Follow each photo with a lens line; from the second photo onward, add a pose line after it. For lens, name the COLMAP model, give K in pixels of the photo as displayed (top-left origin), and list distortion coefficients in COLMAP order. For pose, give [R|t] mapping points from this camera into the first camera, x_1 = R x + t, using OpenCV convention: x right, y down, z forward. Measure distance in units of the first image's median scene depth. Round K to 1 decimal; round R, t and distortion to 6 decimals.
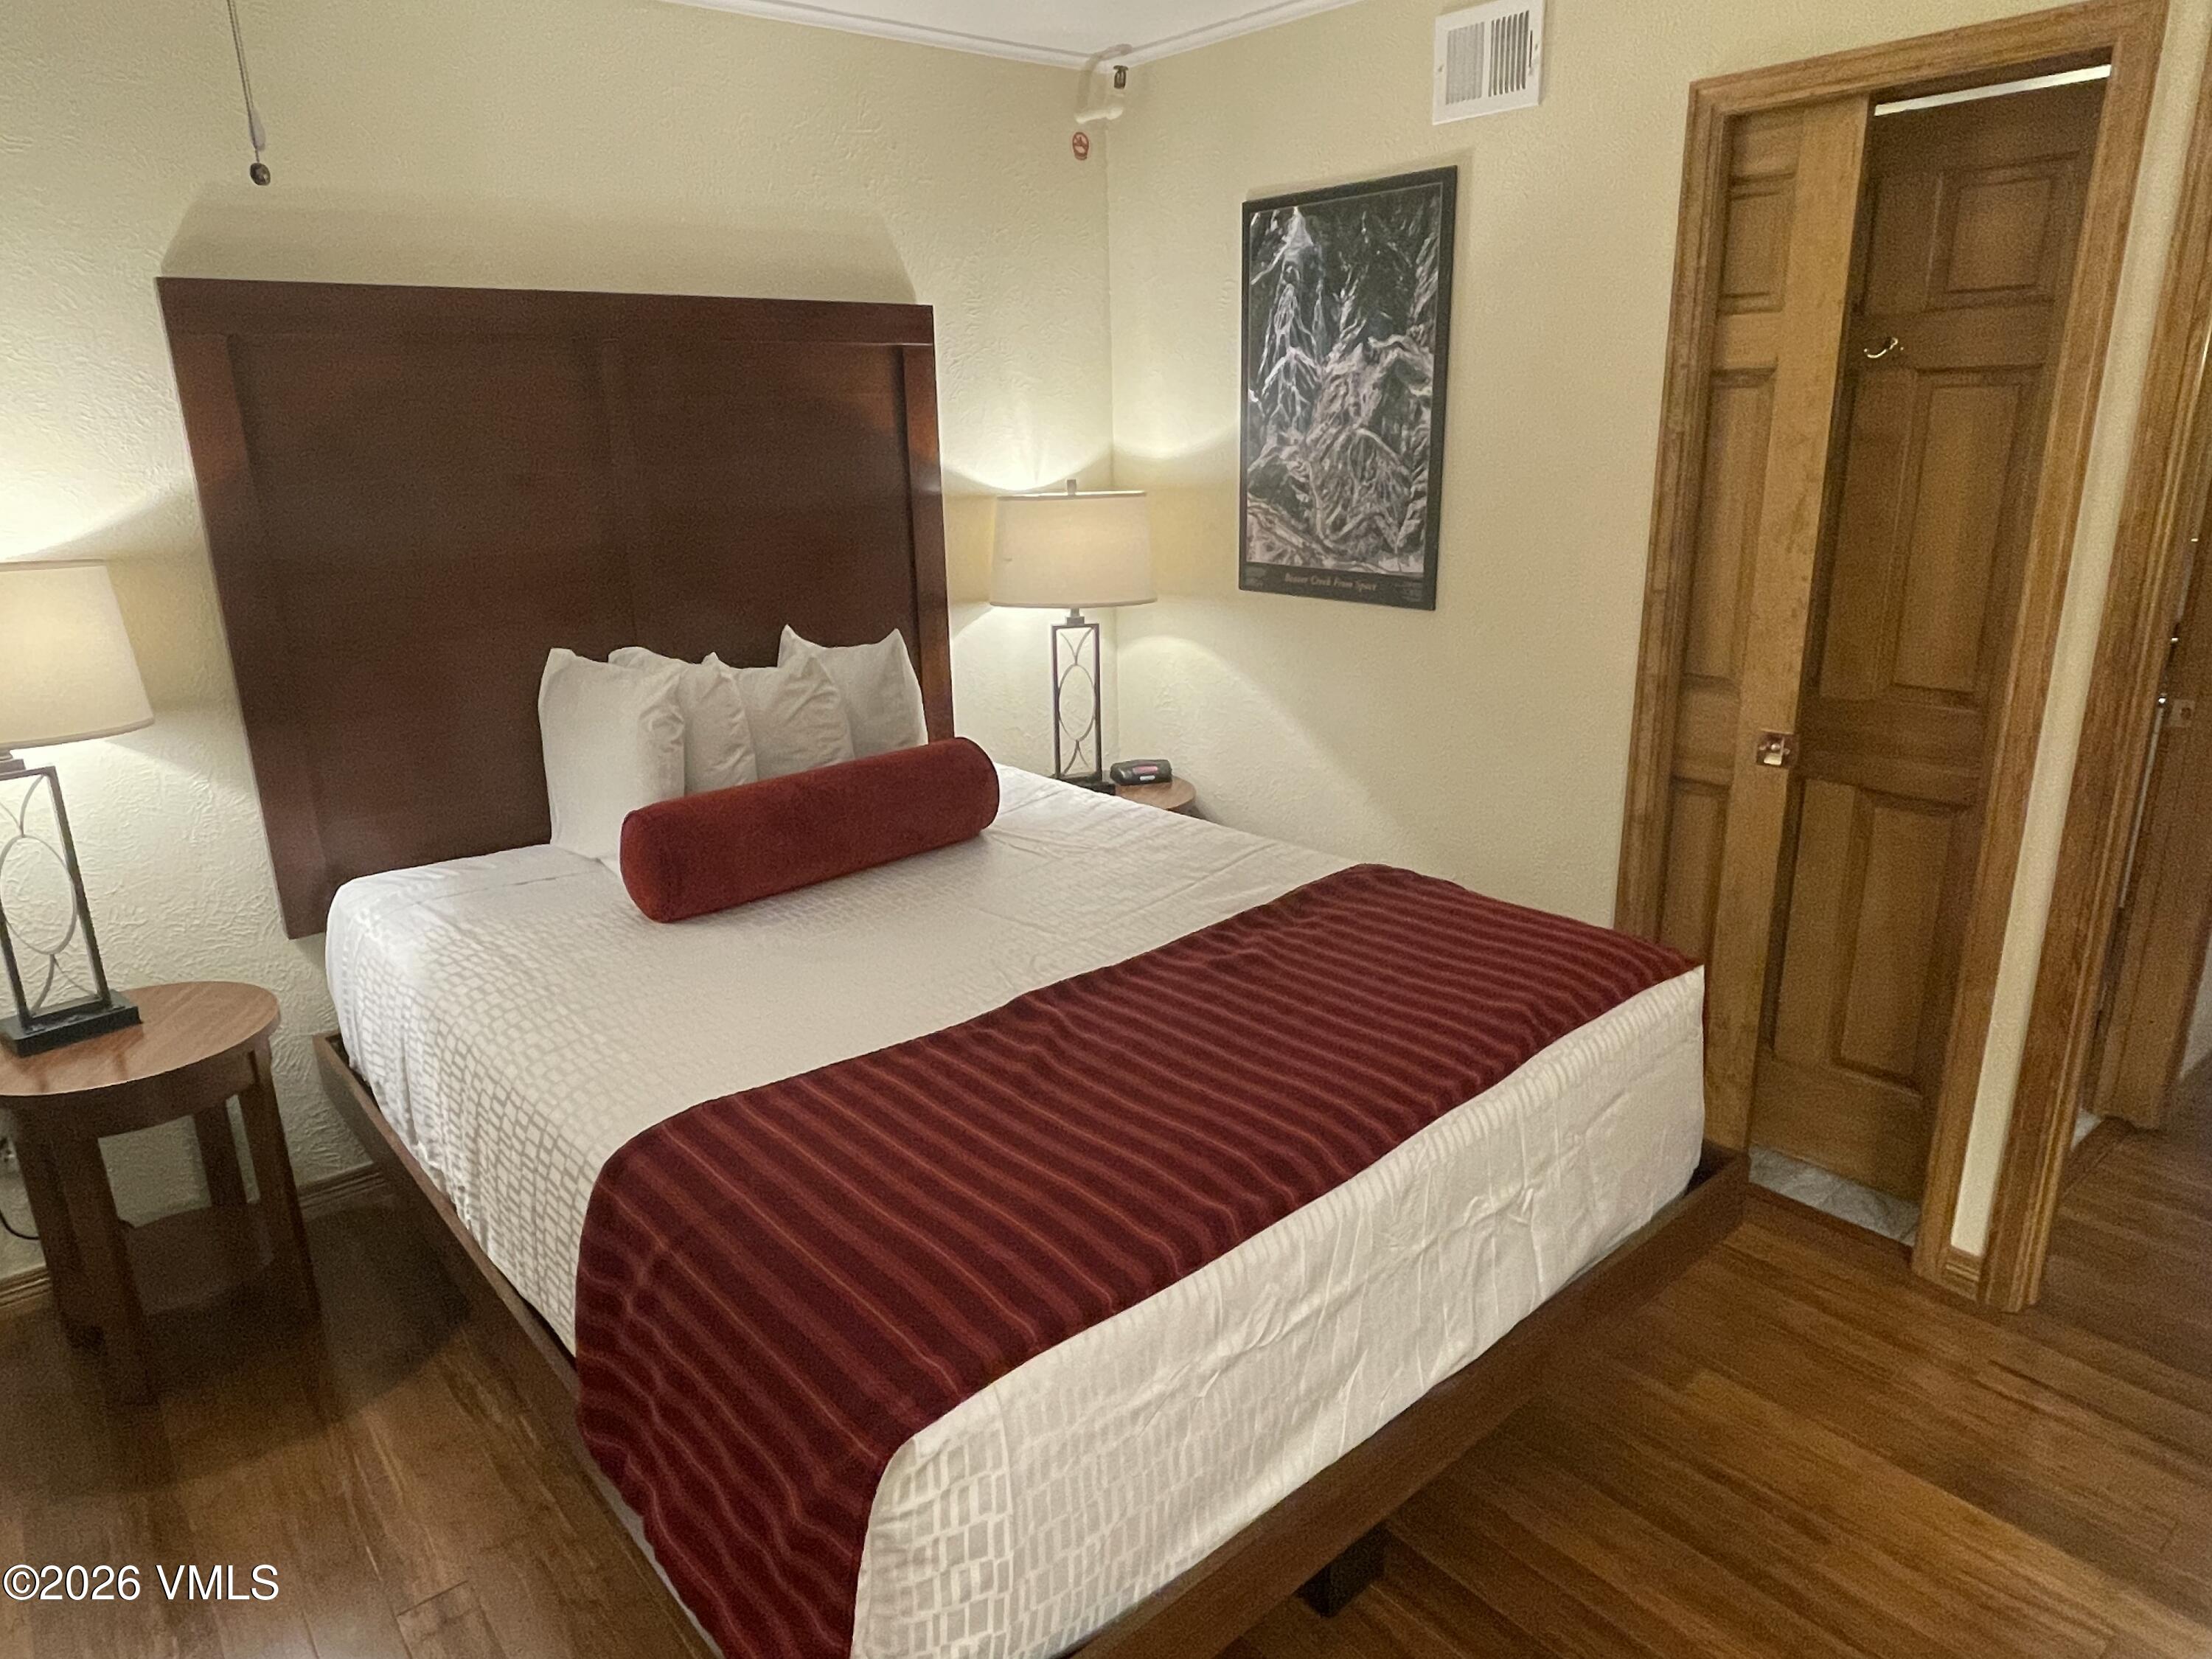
lens RADIAL K [[1335.5, 0, 1105.9], [0, 1335.5, 834.9], [0, 0, 1]] dist [0.000181, -0.008461]
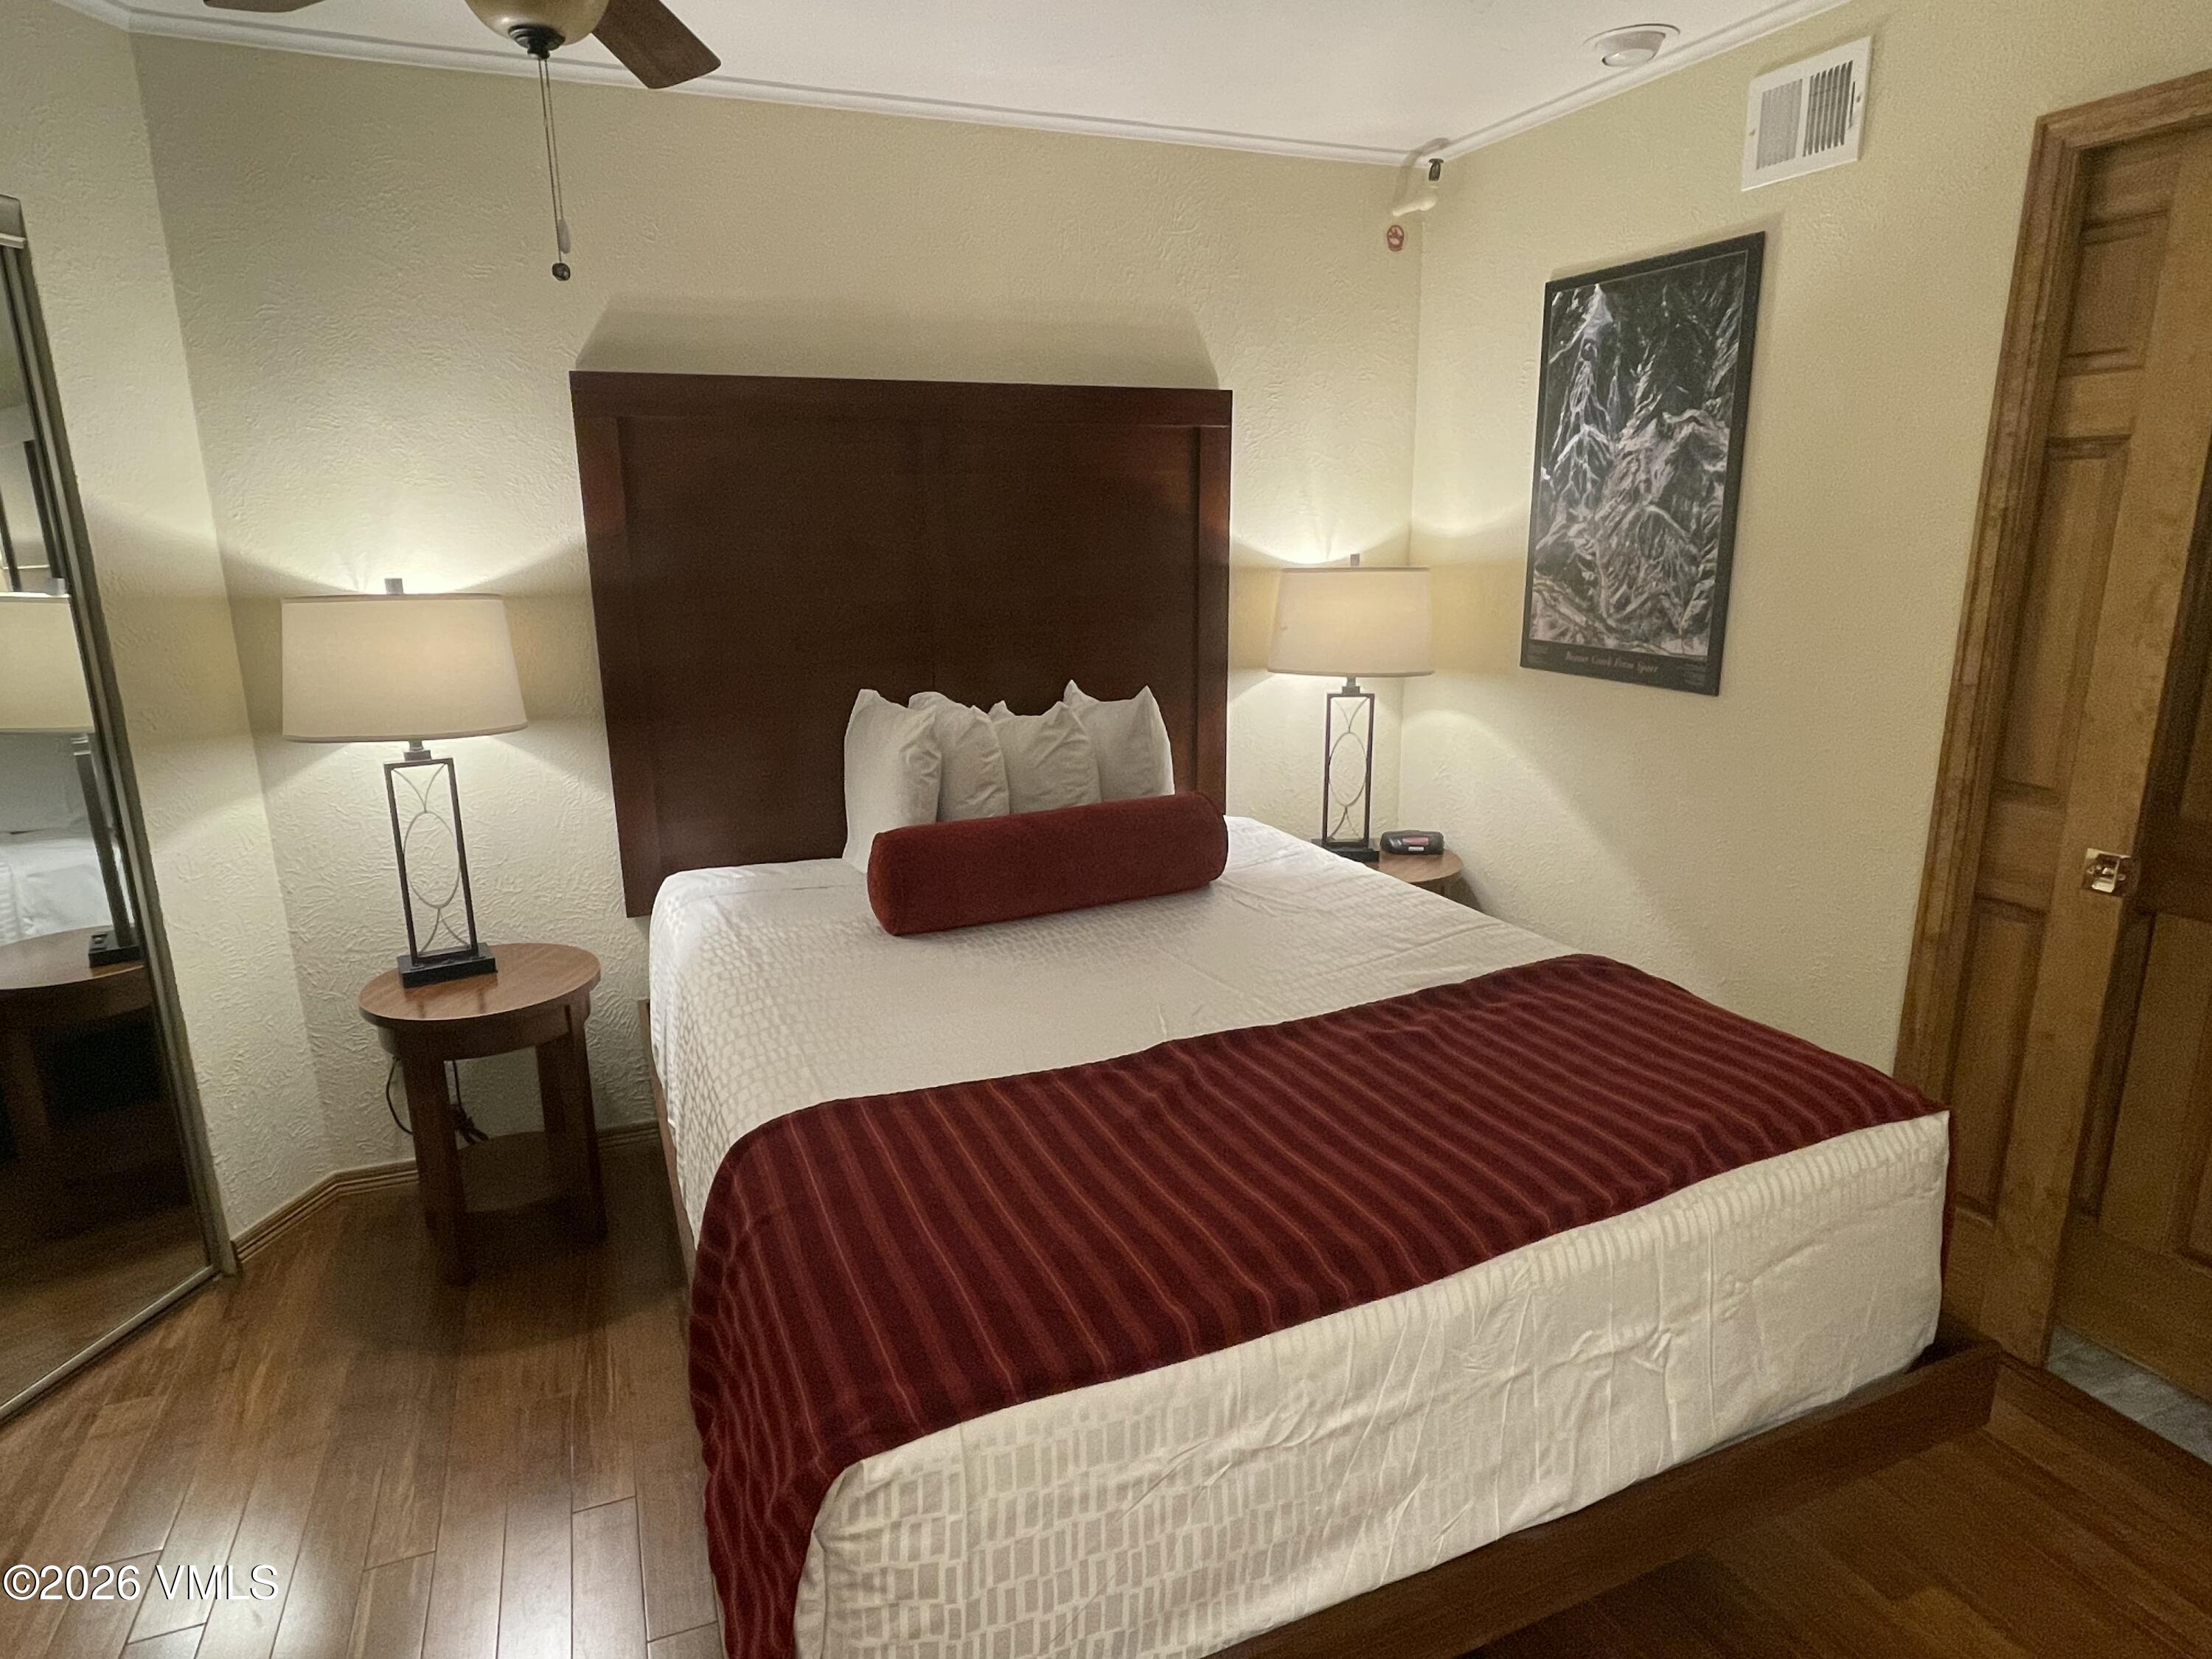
lens RADIAL K [[1235.5, 0, 1107.6], [0, 1235.5, 835.5], [0, 0, 1]] dist [-0.018664, 0.012563]
pose [[0.954600, 0.083774, -0.285869, 0.116767], [-0.096272, 0.994905, -0.029923, -0.003046], [0.281906, 0.056086, 0.957801, 0.063708]]
